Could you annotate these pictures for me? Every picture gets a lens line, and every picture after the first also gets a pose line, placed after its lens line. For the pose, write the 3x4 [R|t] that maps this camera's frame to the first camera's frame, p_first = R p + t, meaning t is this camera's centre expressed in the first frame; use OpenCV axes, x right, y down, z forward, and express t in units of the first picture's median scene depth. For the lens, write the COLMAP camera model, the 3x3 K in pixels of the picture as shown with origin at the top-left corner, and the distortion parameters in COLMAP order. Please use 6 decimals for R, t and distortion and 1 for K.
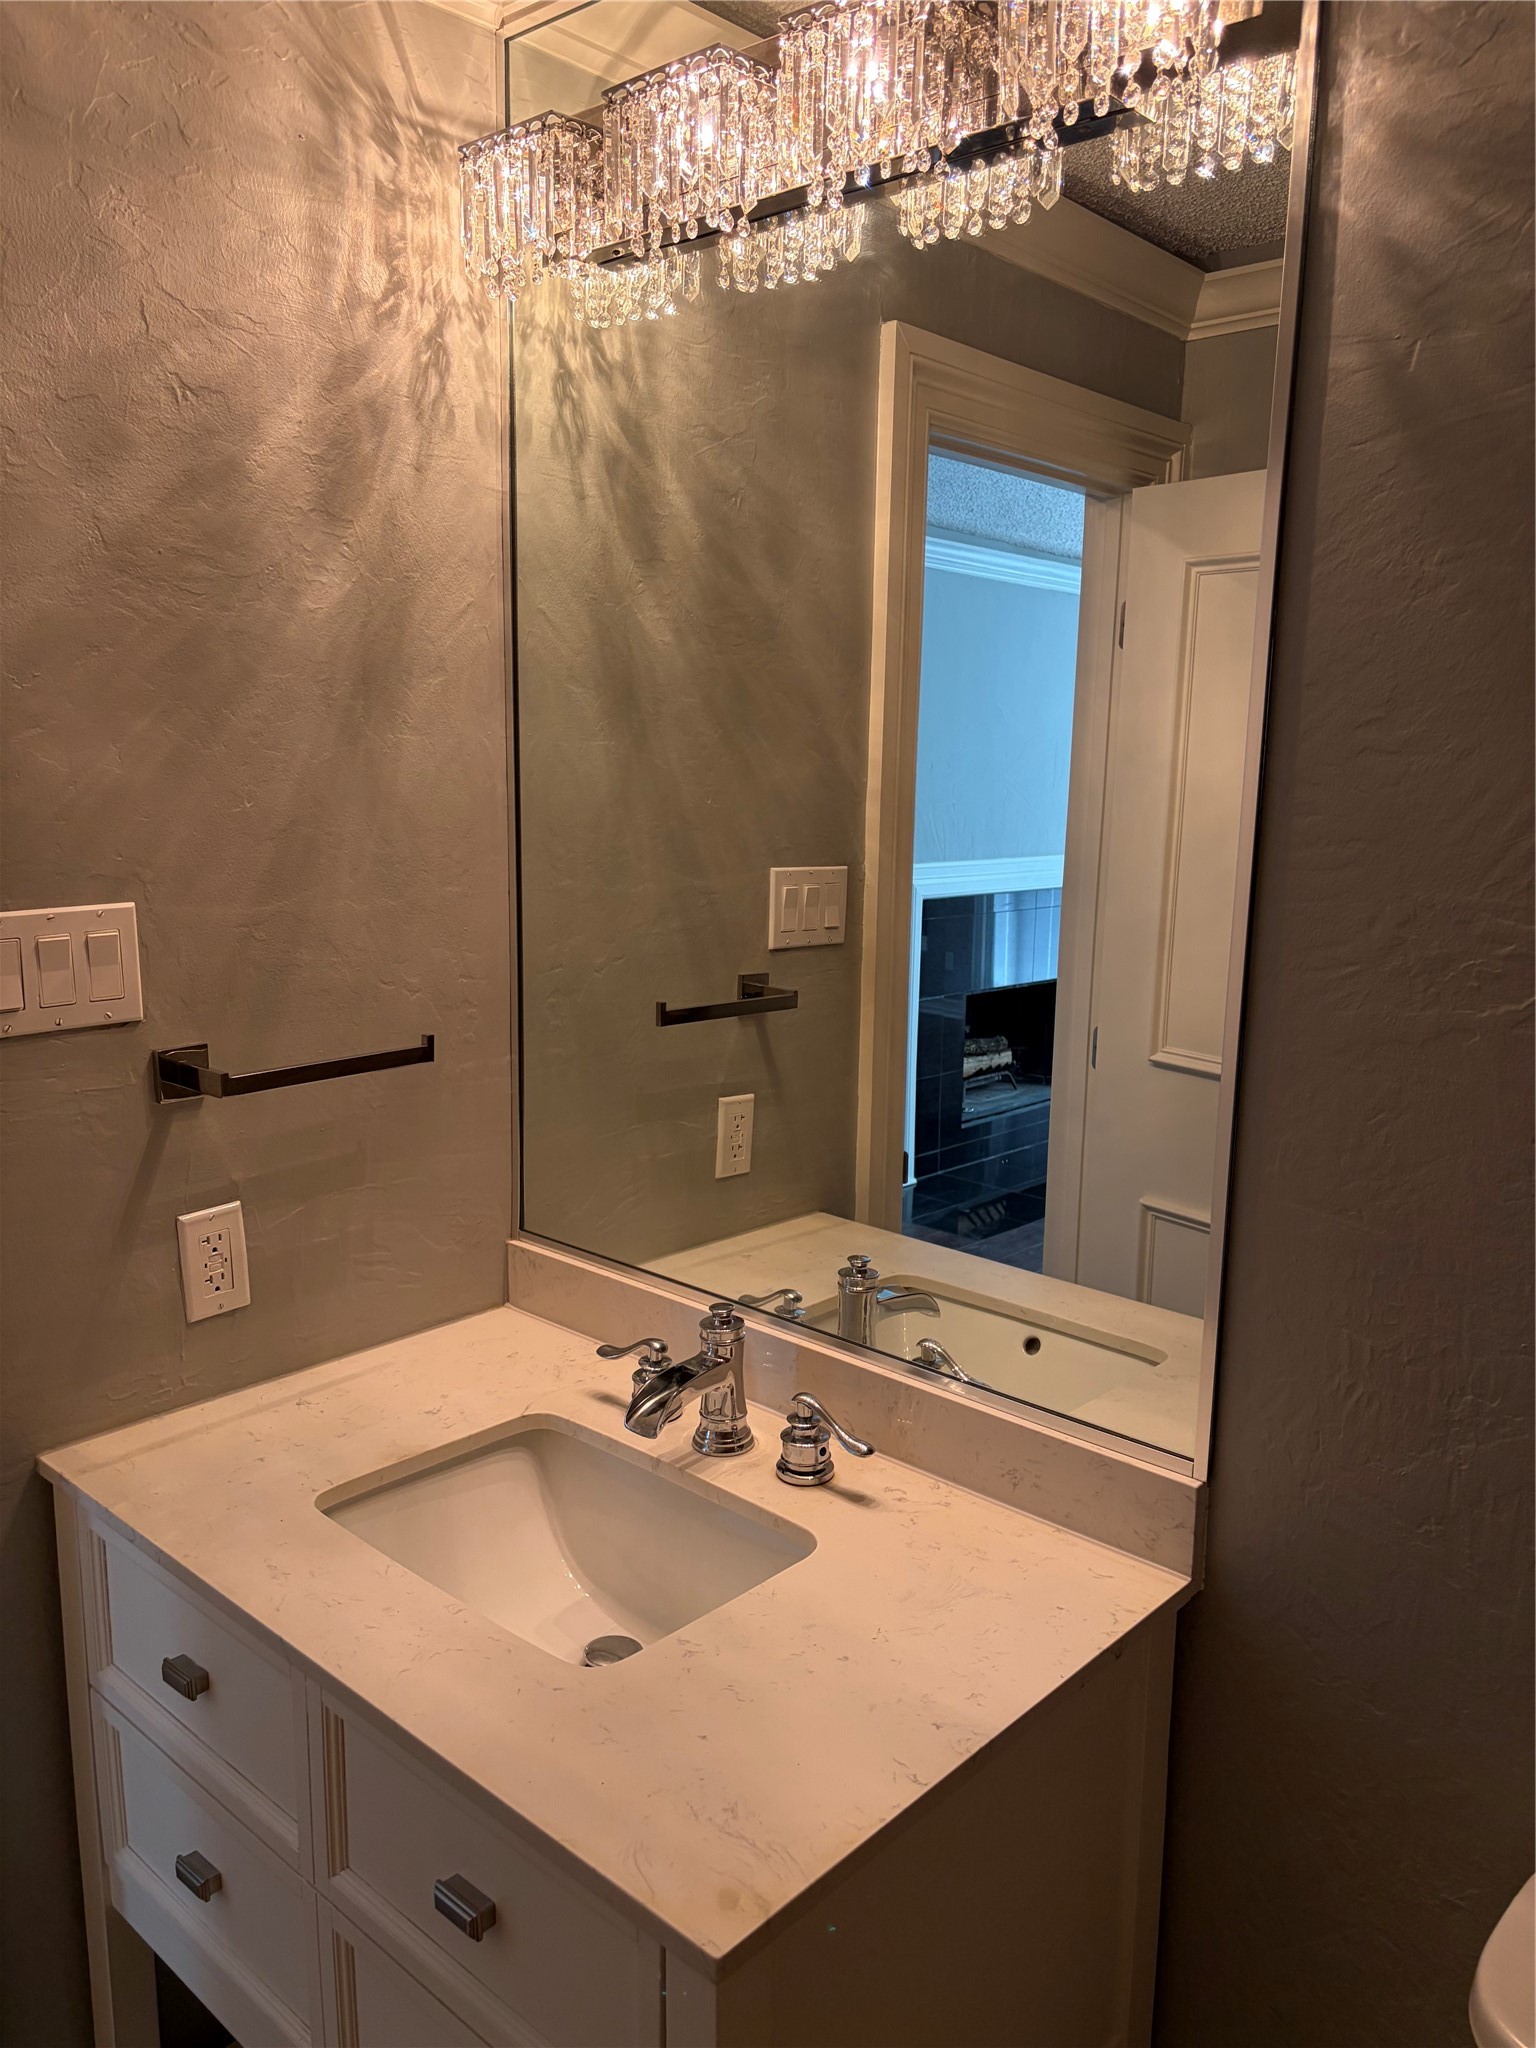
lens RADIAL K [[1550.2, 0, 766.7], [0, 1550.2, 1027.4], [0, 0, 1]] dist [0.058727, -0.064636]
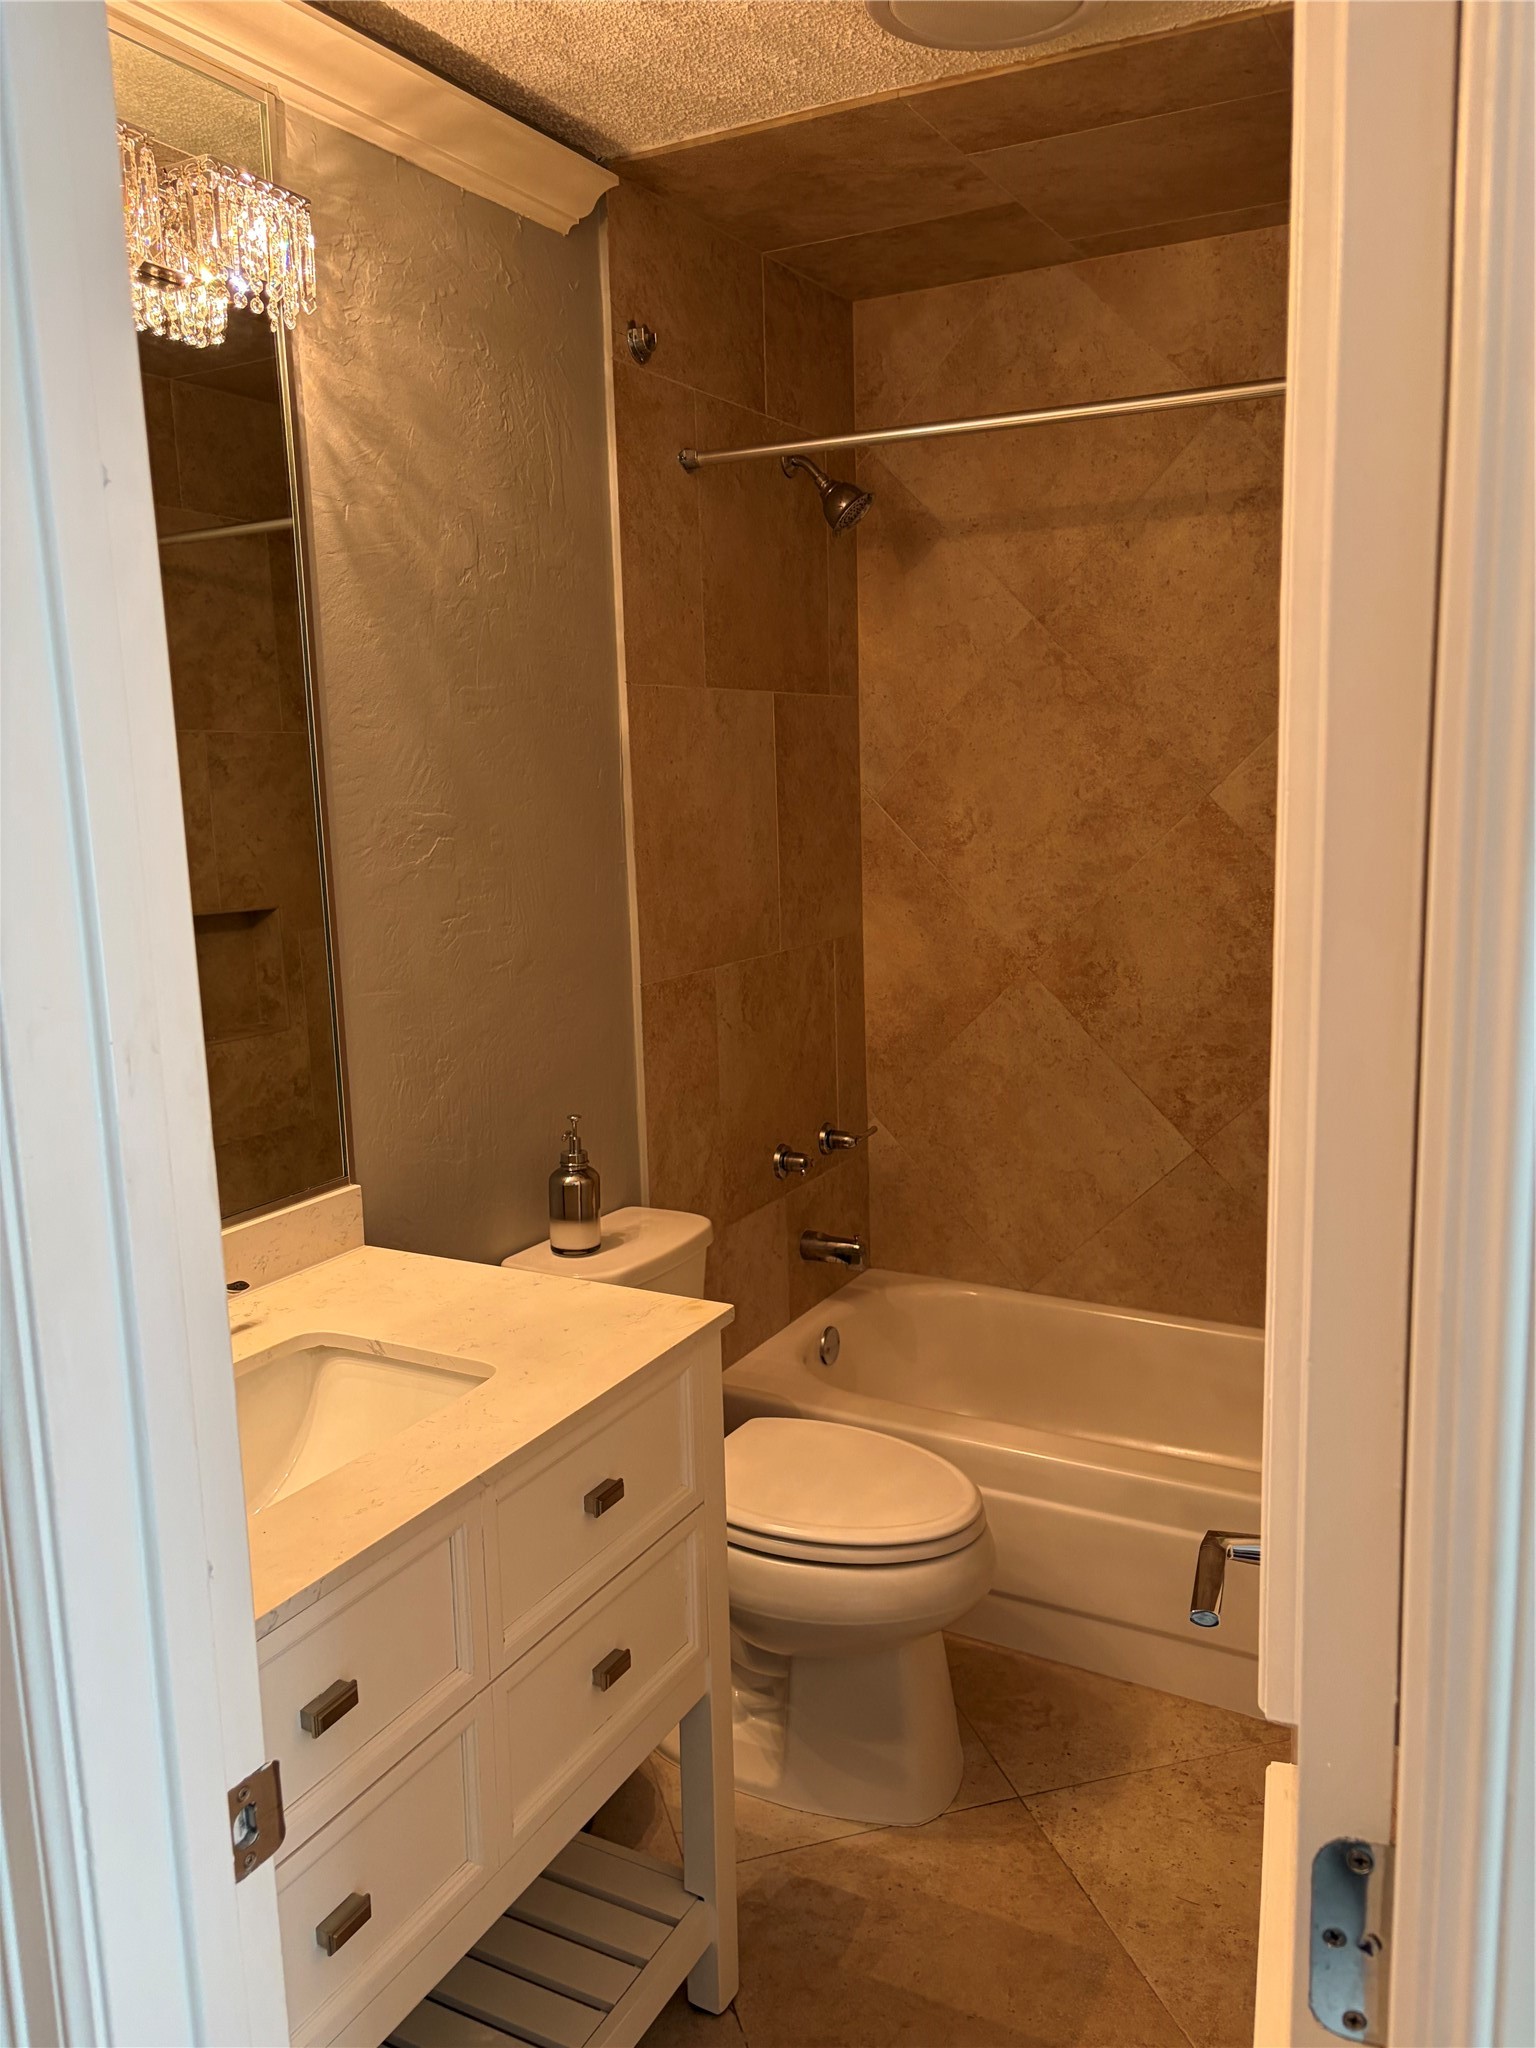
lens RADIAL K [[1550.2, 0, 769.7], [0, 1550.2, 1022.2], [0, 0, 1]] dist [0.058727, -0.064636]
pose [[-0.256489, -0.169678, 0.951537, -1.587228], [0.197953, 0.954381, 0.223543, -0.169382], [-0.946059, 0.245696, -0.211200, 1.076049]]
